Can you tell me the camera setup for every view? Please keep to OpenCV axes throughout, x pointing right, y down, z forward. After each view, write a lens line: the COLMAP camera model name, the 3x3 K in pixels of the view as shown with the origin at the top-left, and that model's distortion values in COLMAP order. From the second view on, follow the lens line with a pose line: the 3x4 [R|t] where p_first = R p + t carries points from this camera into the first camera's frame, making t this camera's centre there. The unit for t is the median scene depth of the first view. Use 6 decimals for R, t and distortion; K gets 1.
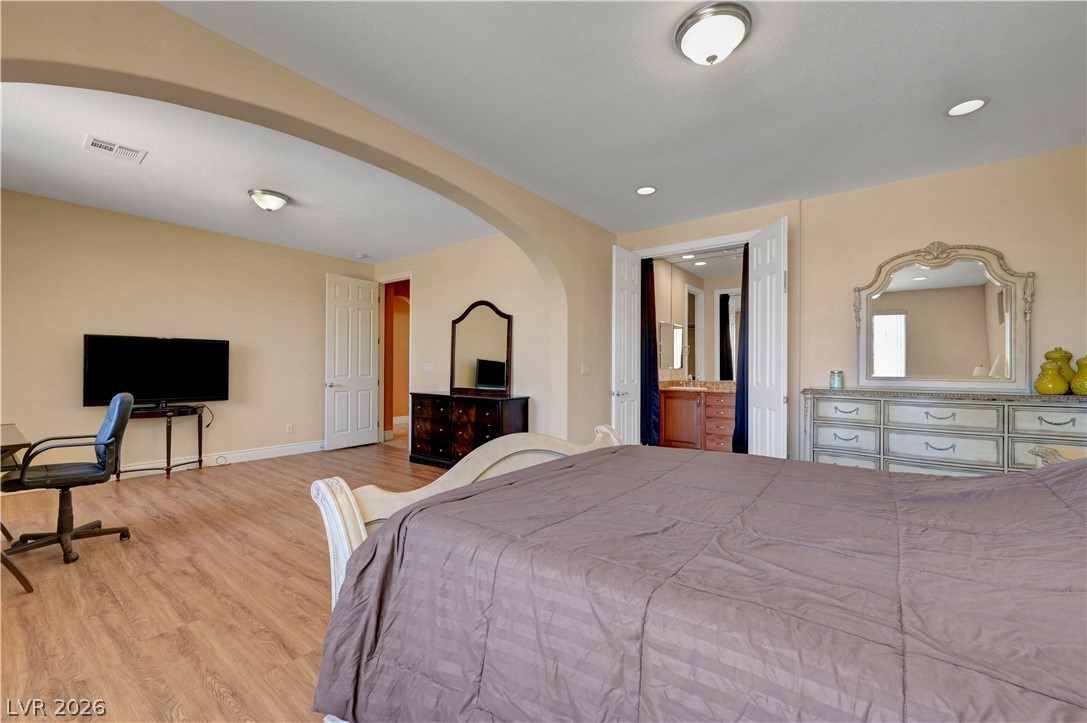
lens RADIAL K [[440.0, 0, 549.3], [0, 440.0, 371.5], [0, 0, 1]] dist [-0.000104, -0.000032]
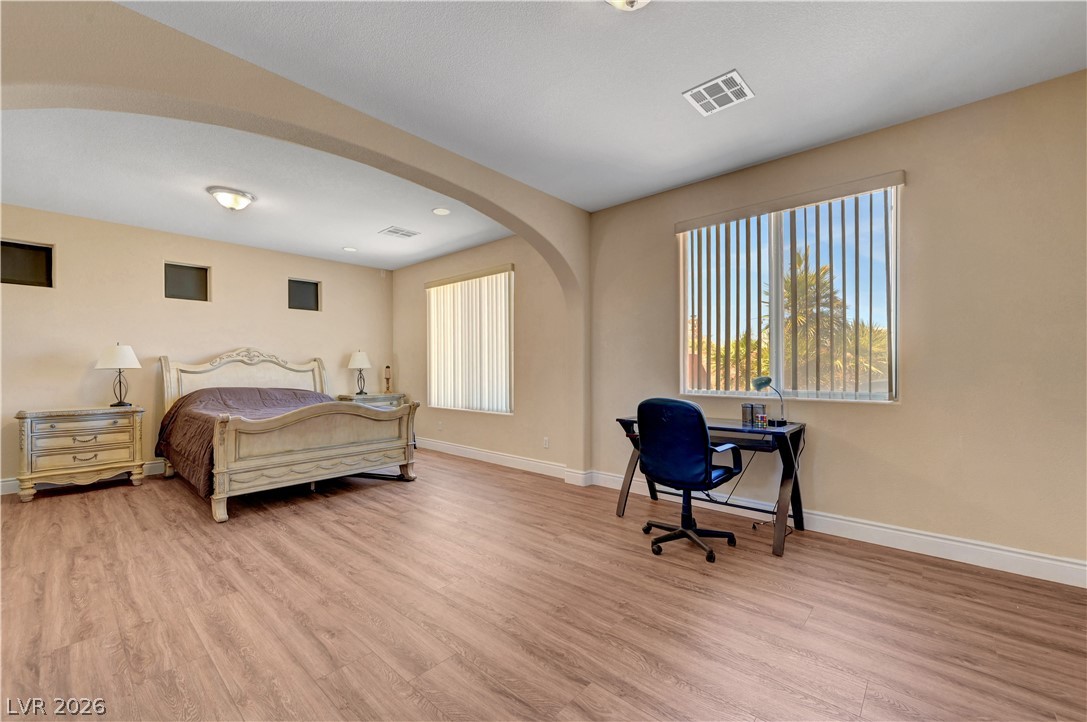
lens RADIAL K [[430.1, 0, 546.2], [0, 430.1, 365.5], [0, 0, 1]] dist [-0.000279, 0.000061]
pose [[-0.996851, -0.000773, 0.079294, -0.481095], [-0.000864, 0.999999, -0.001109, -0.012720], [-0.079293, -0.001174, -0.996851, 1.163217]]
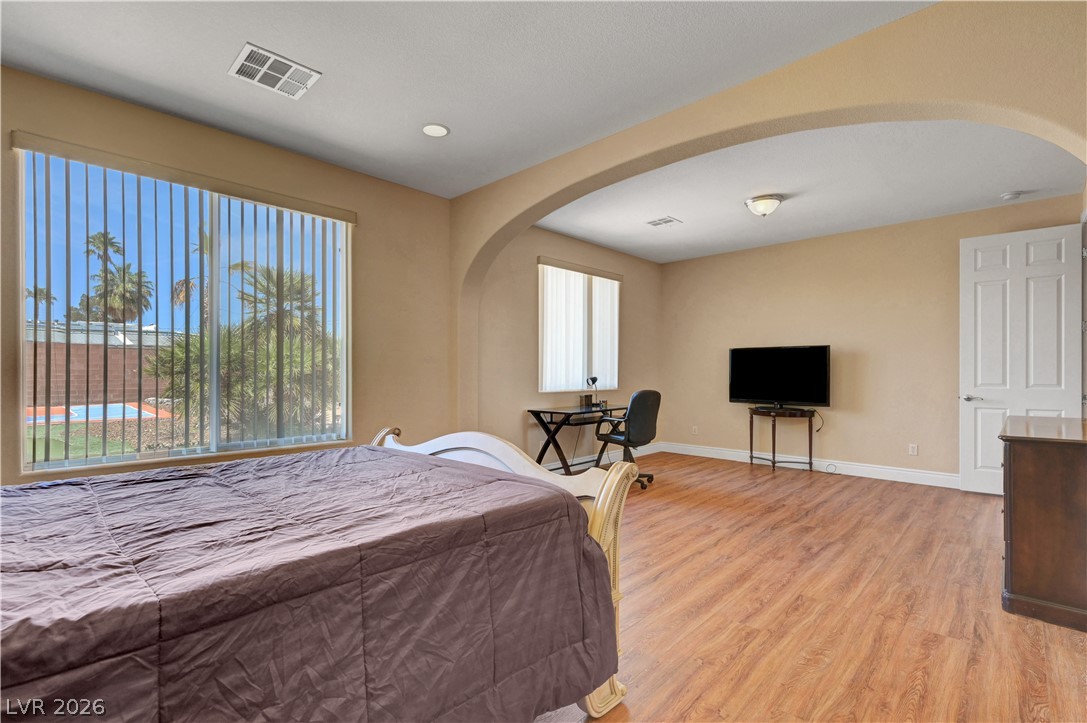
lens RADIAL K [[495.4, 0, 547.5], [0, 495.4, 373.1], [0, 0, 1]] dist [-0.000832, -0.000166]
pose [[-0.120254, -0.003527, -0.992737, 0.436870], [-0.009640, 0.999951, -0.002385, -0.000292], [0.992696, 0.009283, -0.120282, 0.524899]]
